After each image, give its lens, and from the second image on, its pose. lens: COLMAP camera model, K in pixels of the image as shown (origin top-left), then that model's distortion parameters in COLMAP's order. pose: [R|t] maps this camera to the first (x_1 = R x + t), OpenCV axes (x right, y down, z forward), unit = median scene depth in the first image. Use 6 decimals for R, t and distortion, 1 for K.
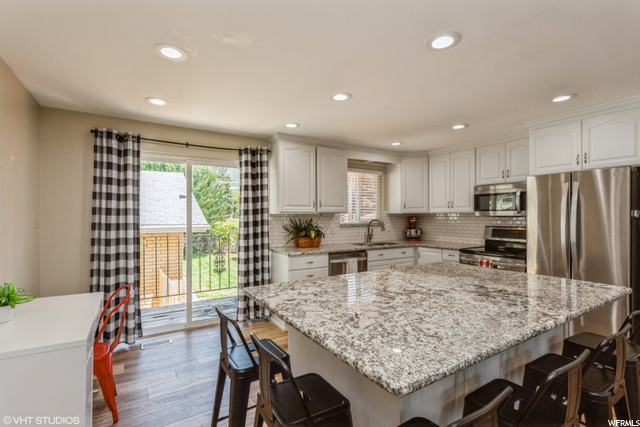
lens RADIAL K [[303.5, 0, 314.3], [0, 303.5, 216.8], [0, 0, 1]] dist [-0.007826, 0.003896]
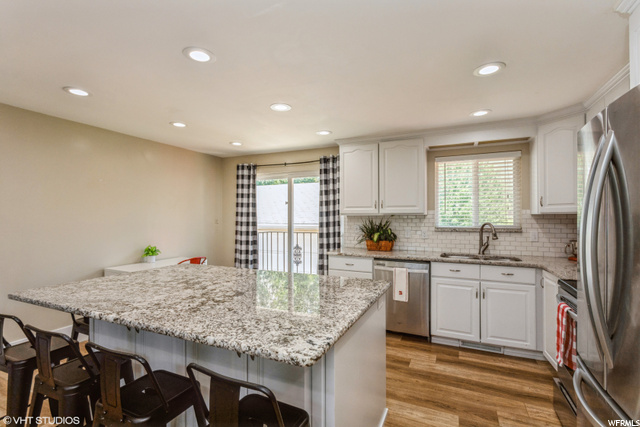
lens RADIAL K [[303.5, 0, 316.6], [0, 303.5, 214.2], [0, 0, 1]] dist [-0.007826, 0.003896]
pose [[0.551098, -0.004883, -0.834426, 0.677233], [-0.003668, 0.999959, -0.008274, -0.004286], [0.834432, 0.007620, 0.551058, 0.327926]]
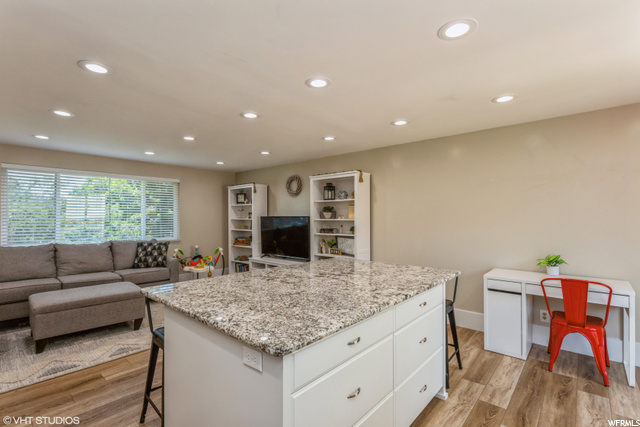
lens RADIAL K [[303.5, 0, 316.3], [0, 303.5, 212.8], [0, 0, 1]] dist [-0.007826, 0.003896]
pose [[-0.955759, -0.001232, -0.294148, 0.355741], [0.001960, 0.999942, -0.010559, -0.001693], [0.294144, -0.010669, -0.955702, 0.967767]]
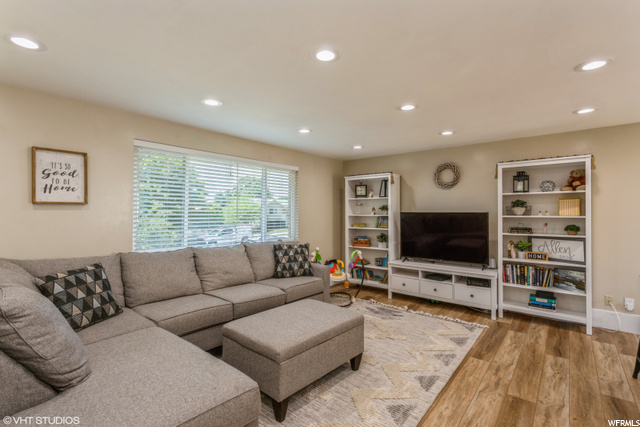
lens RADIAL K [[303.5, 0, 317.2], [0, 303.5, 214.4], [0, 0, 1]] dist [-0.007826, 0.003896]
pose [[-0.947000, 0.001874, -0.321229, 0.884508], [-0.000904, 0.999963, 0.008498, -0.002095], [0.321233, 0.008338, -0.946964, 0.537461]]
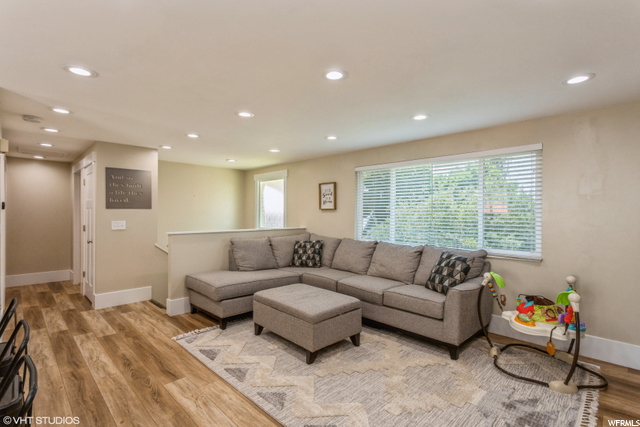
lens RADIAL K [[303.5, 0, 319.0], [0, 303.5, 215.0], [0, 0, 1]] dist [-0.007826, 0.003896]
pose [[-0.242419, -0.003883, 0.970164, -0.060698], [-0.000802, 0.999992, 0.003802, -0.000279], [-0.970171, 0.000144, -0.242420, 0.097646]]
